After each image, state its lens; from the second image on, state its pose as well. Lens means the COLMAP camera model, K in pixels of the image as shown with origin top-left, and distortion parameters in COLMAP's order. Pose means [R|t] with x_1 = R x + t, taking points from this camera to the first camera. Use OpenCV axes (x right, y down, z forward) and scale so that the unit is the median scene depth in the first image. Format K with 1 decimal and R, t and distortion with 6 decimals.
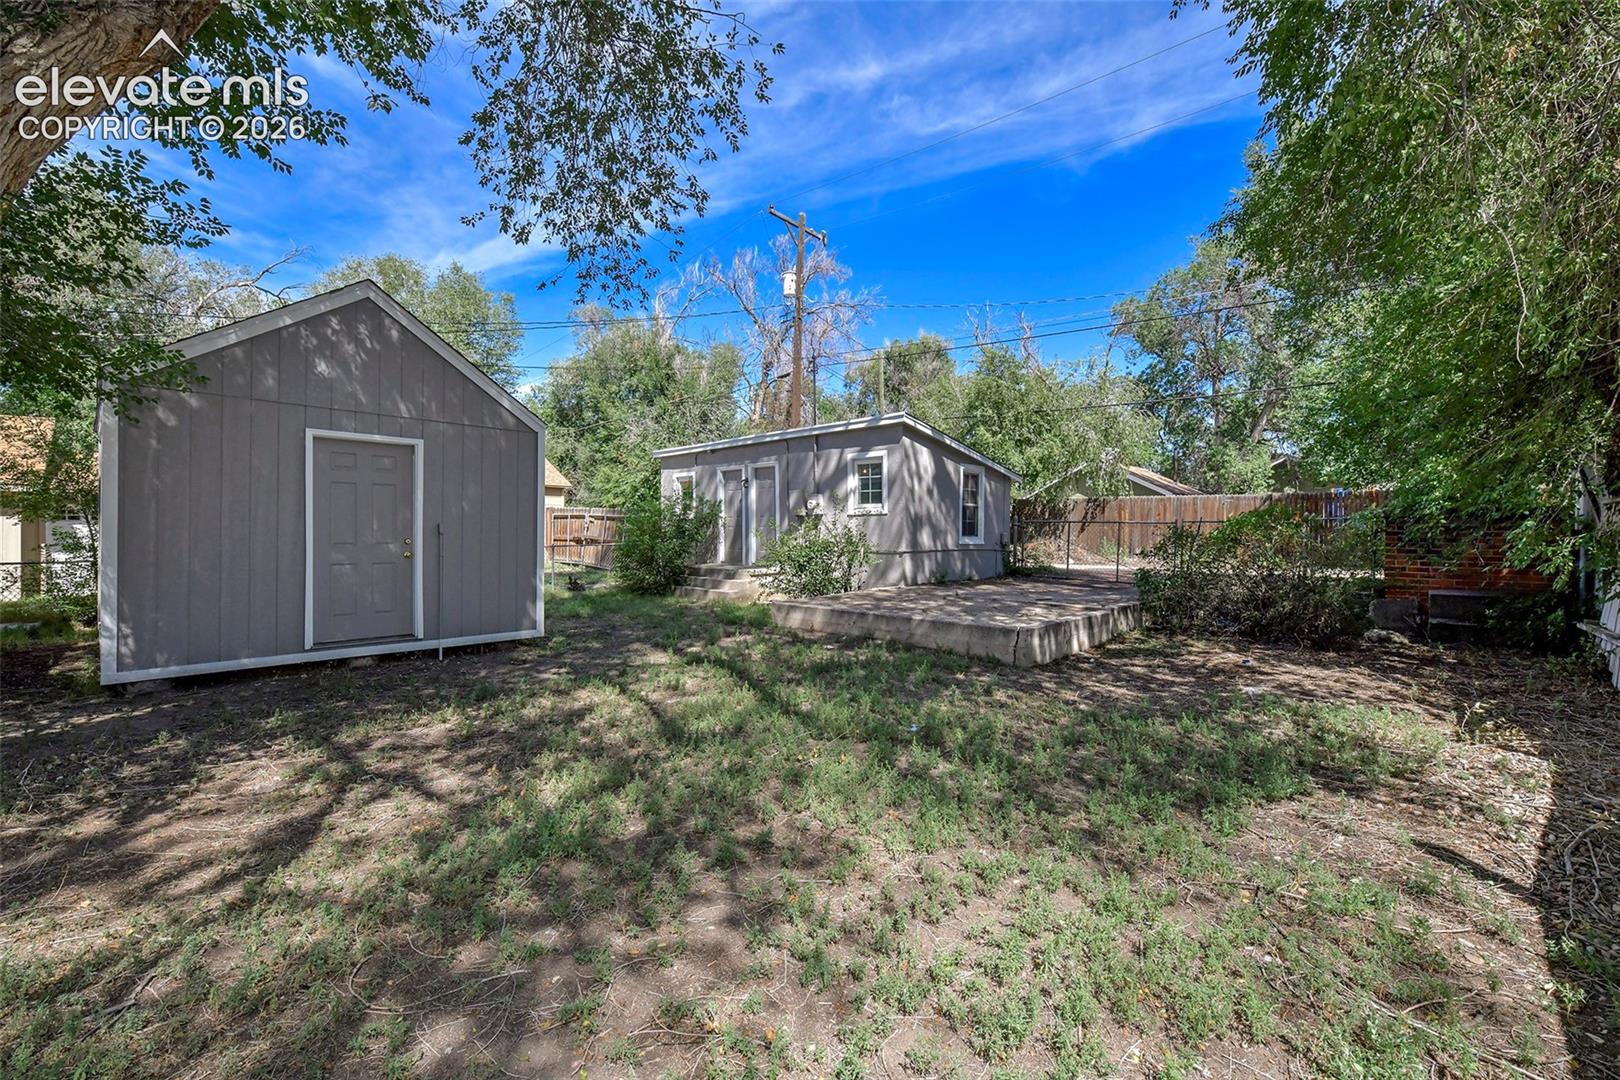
lens RADIAL K [[682.0, 0, 810.0], [0, 682.0, 540.0], [0, 0, 1]] dist [-0.001135, -0.000757]
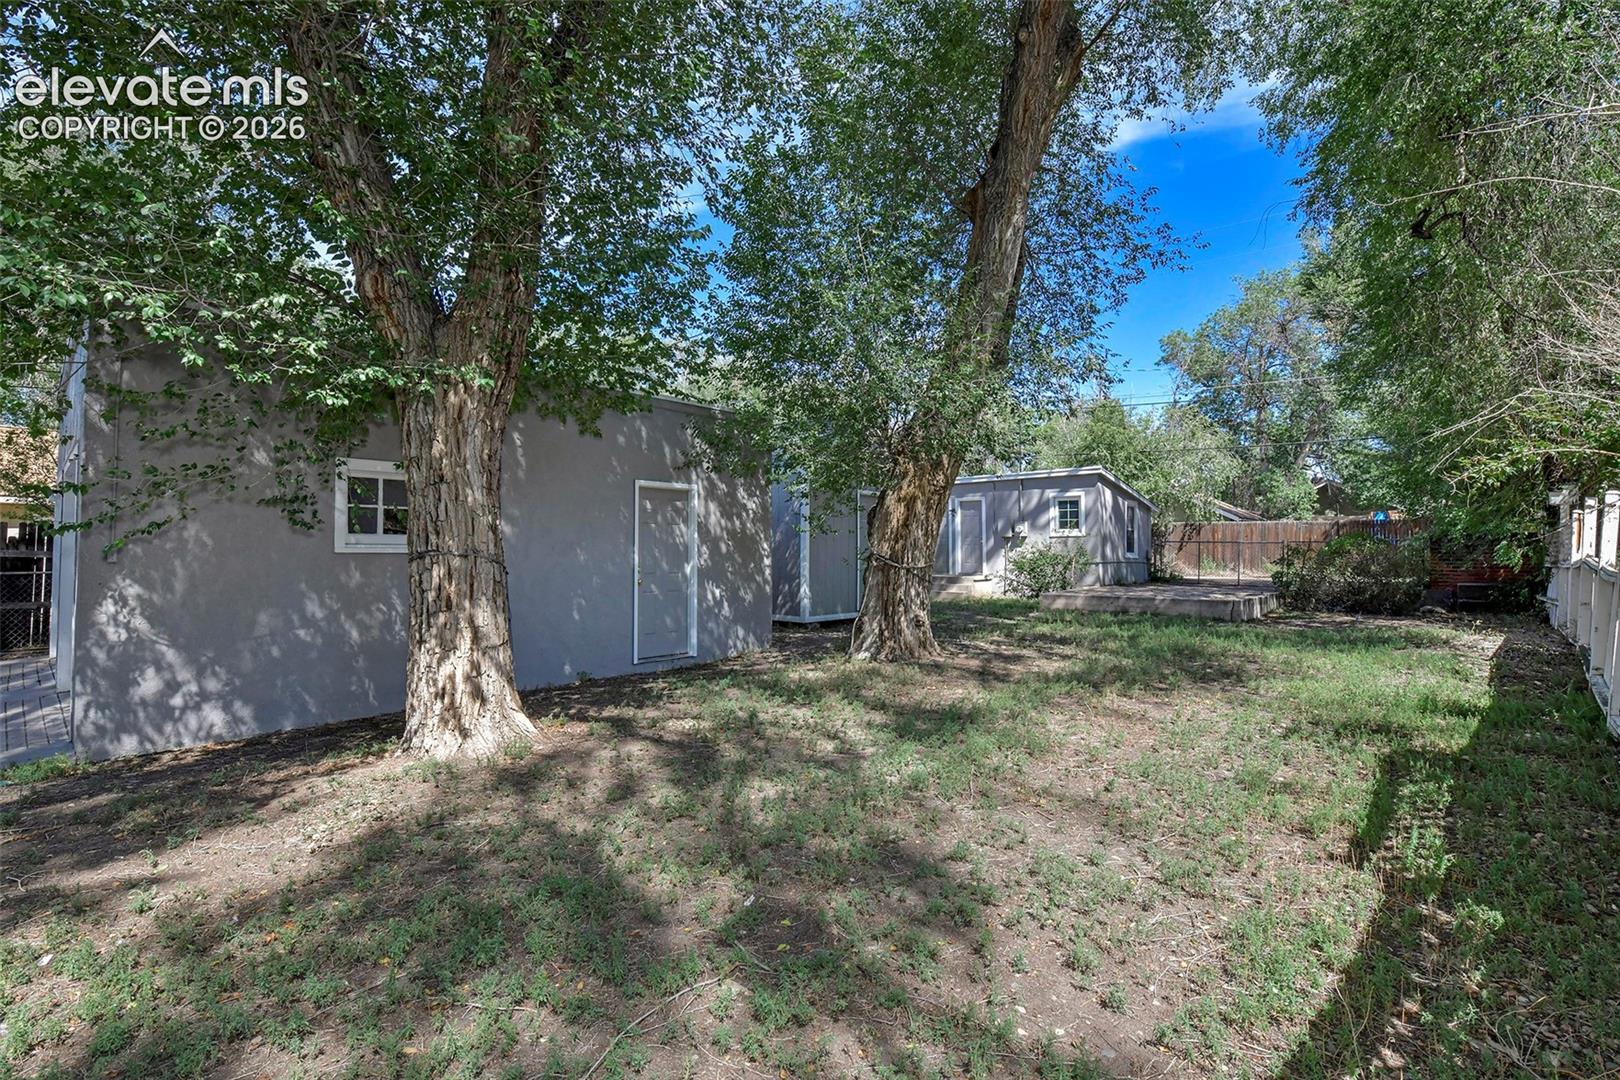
lens RADIAL K [[754.9, 0, 810.0], [0, 754.9, 540.0], [0, 0, 1]] dist [0.003035, 0.000842]
pose [[0.999652, -0.000054, 0.026368, -0.453613], [0.000855, 0.999538, -0.030393, 0.015756], [-0.026354, 0.030405, 0.999190, -0.509862]]
